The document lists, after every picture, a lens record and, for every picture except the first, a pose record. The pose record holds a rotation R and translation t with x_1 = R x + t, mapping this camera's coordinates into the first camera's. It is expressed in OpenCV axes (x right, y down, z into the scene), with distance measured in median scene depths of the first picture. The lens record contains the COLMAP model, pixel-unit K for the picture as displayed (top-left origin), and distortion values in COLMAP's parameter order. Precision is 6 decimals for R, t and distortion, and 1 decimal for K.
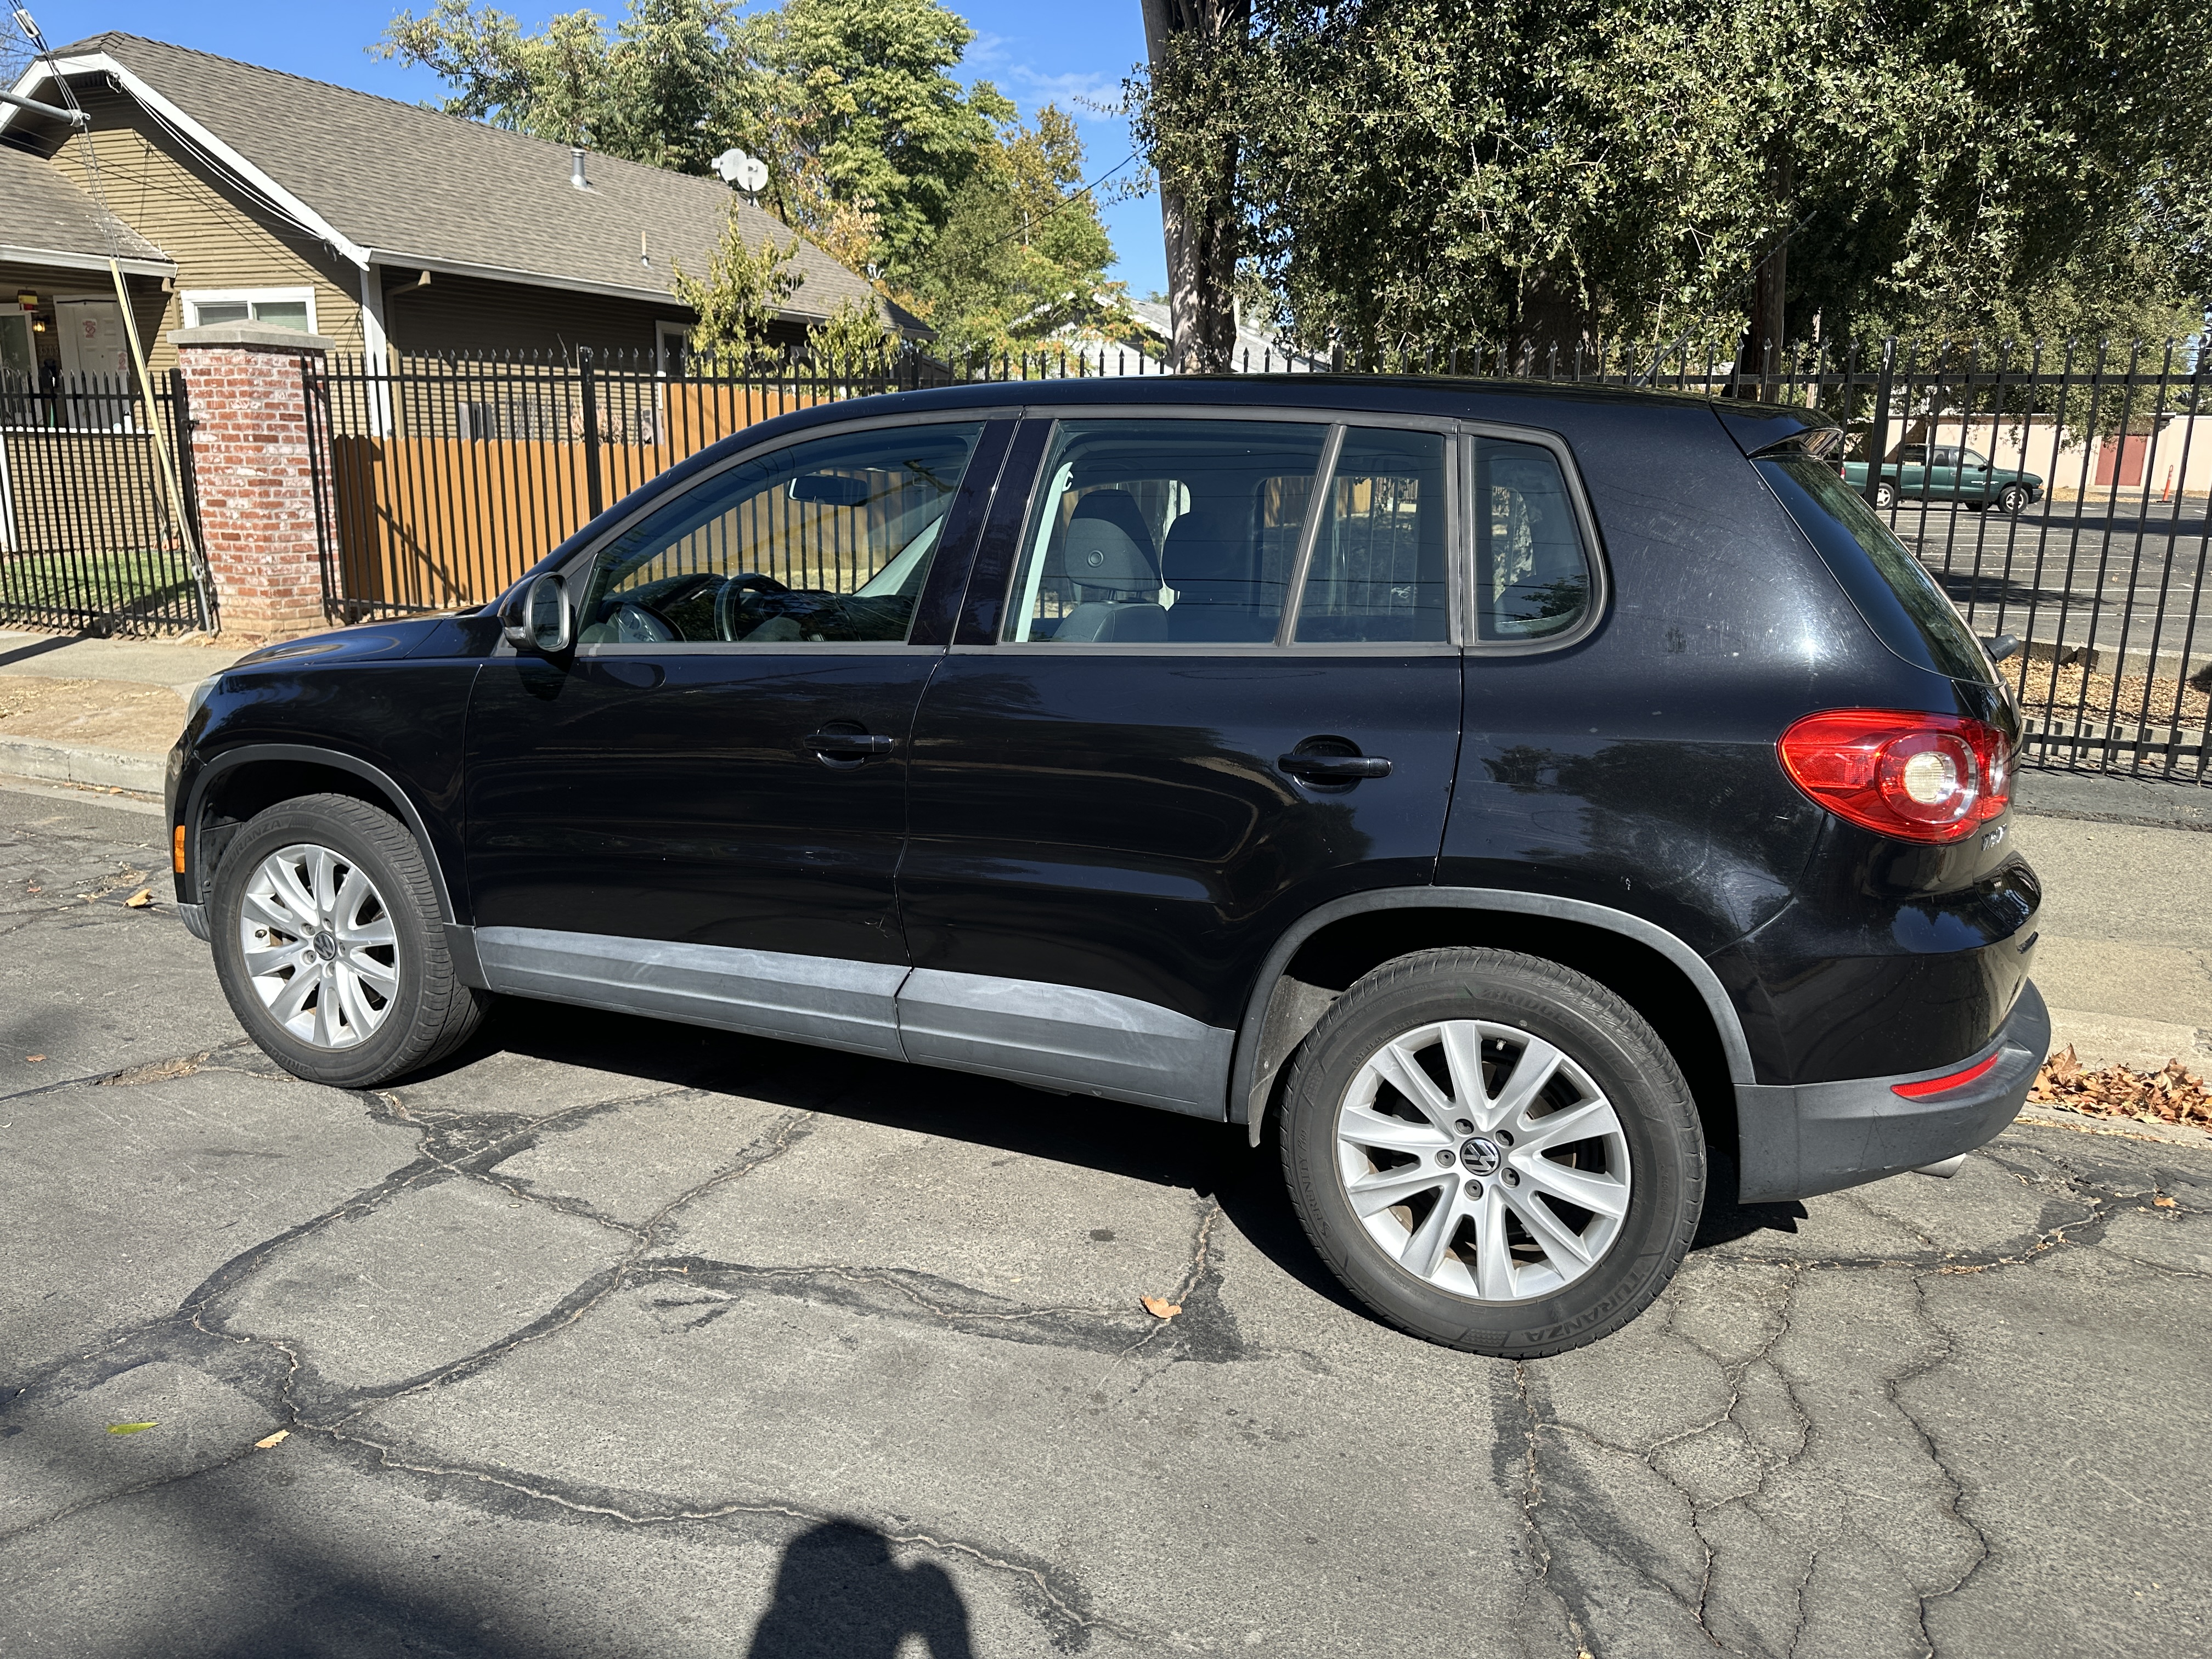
lens RADIAL K [[1655.6, 0, 1105.1], [0, 1655.6, 824.3], [0, 0, 1]] dist [0.020384, -0.020280]
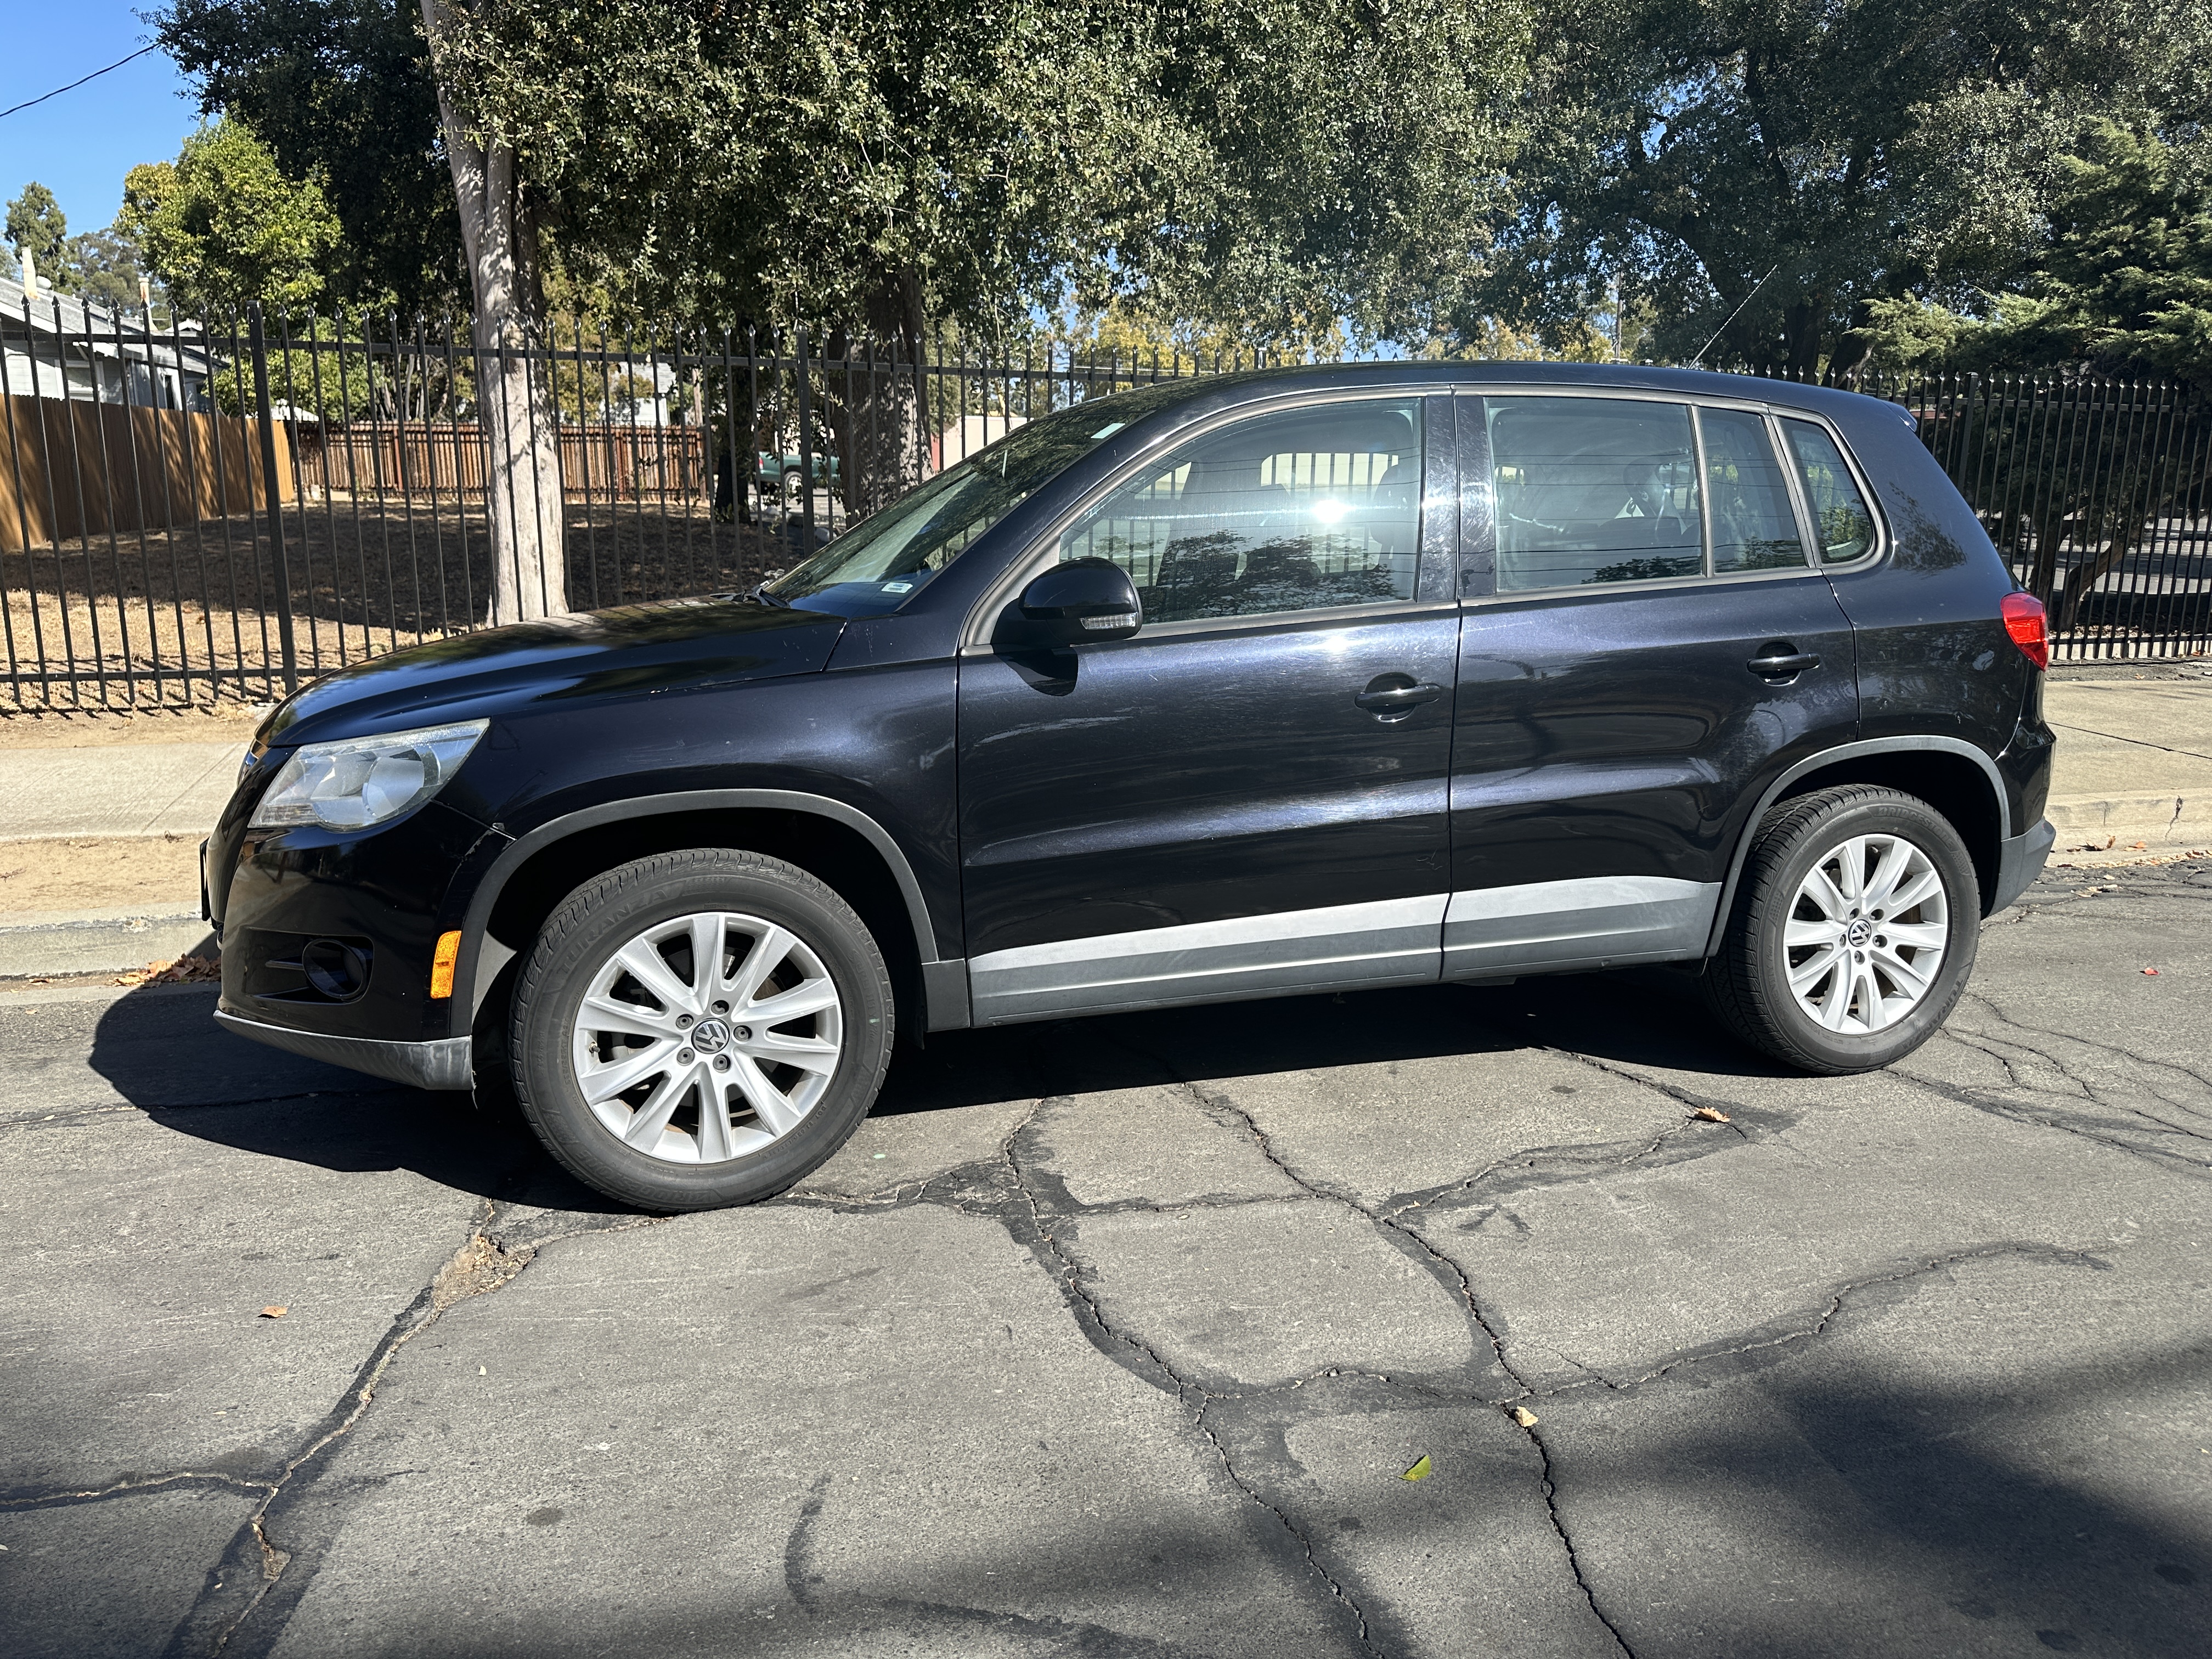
lens RADIAL K [[1655.6, 0, 1102.4], [0, 1655.6, 831.2], [0, 0, 1]] dist [0.020384, -0.020280]
pose [[0.735872, -0.150275, 0.660235, -1.018404], [0.142100, 0.987622, 0.066412, -0.062685], [-0.662042, 0.044949, 0.748117, 0.315857]]
